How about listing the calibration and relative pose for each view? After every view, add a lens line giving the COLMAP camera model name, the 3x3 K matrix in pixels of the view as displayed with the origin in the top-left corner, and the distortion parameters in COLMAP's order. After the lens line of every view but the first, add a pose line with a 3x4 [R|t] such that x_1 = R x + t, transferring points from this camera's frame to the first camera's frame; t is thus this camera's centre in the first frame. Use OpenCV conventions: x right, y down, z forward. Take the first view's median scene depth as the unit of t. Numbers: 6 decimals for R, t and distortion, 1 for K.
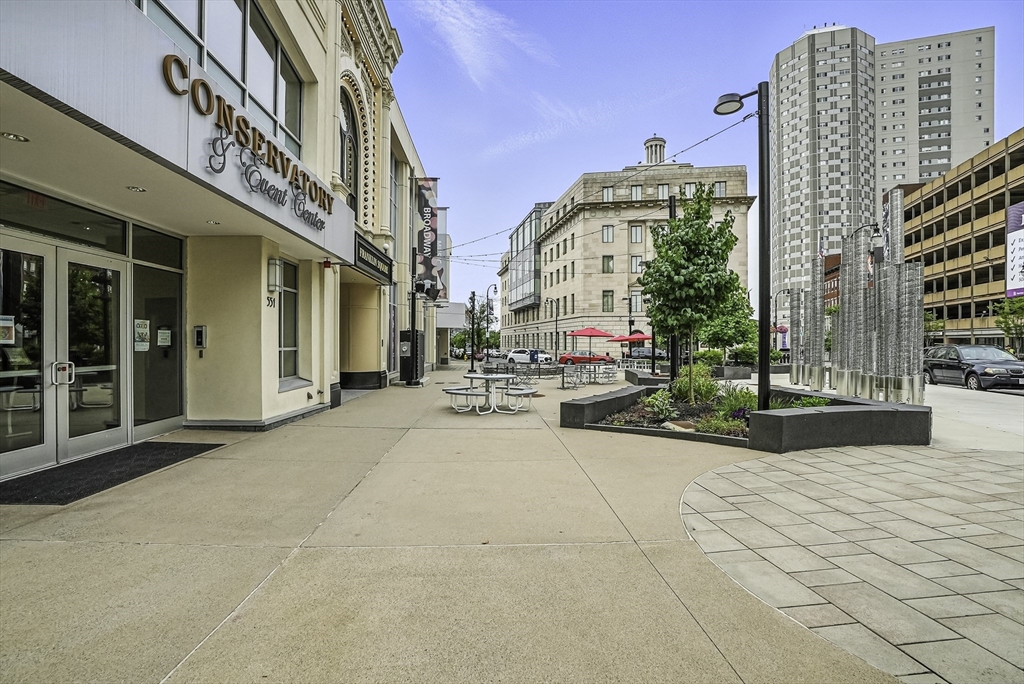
lens RADIAL K [[505.3, 0, 509.0], [0, 505.3, 334.5], [0, 0, 1]] dist [-0.069884, 0.028945]
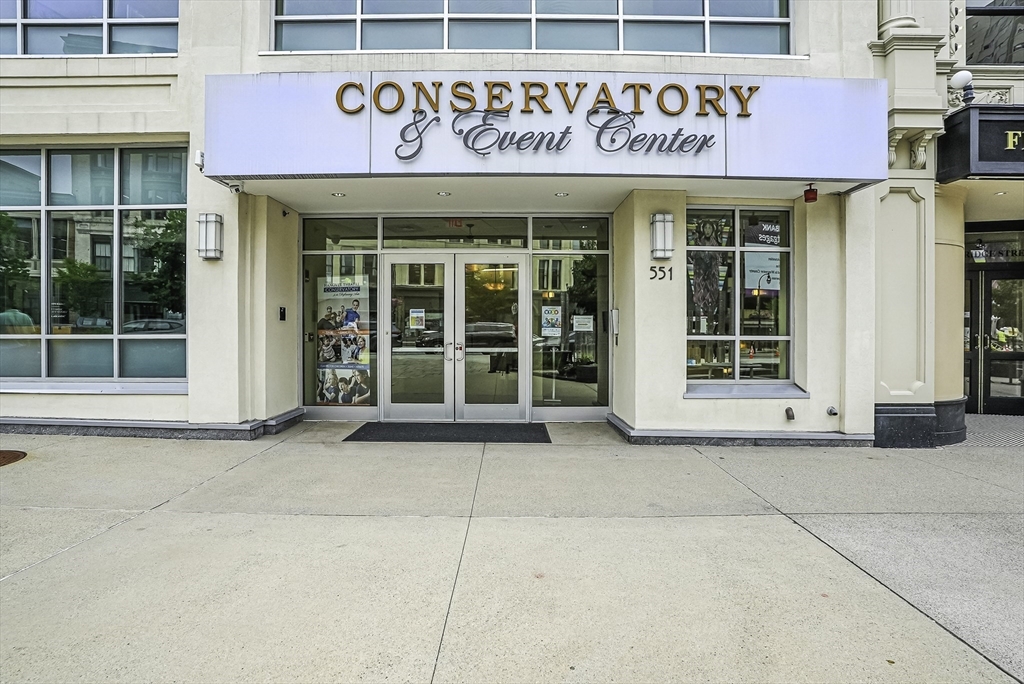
lens RADIAL K [[505.3, 0, 509.0], [0, 505.3, 334.5], [0, 0, 1]] dist [-0.069884, 0.028945]
pose [[-0.047368, 0.012559, -0.998799, 0.394343], [0.013523, 0.999837, 0.011931, 0.019214], [0.998786, -0.012941, -0.047530, 1.167011]]
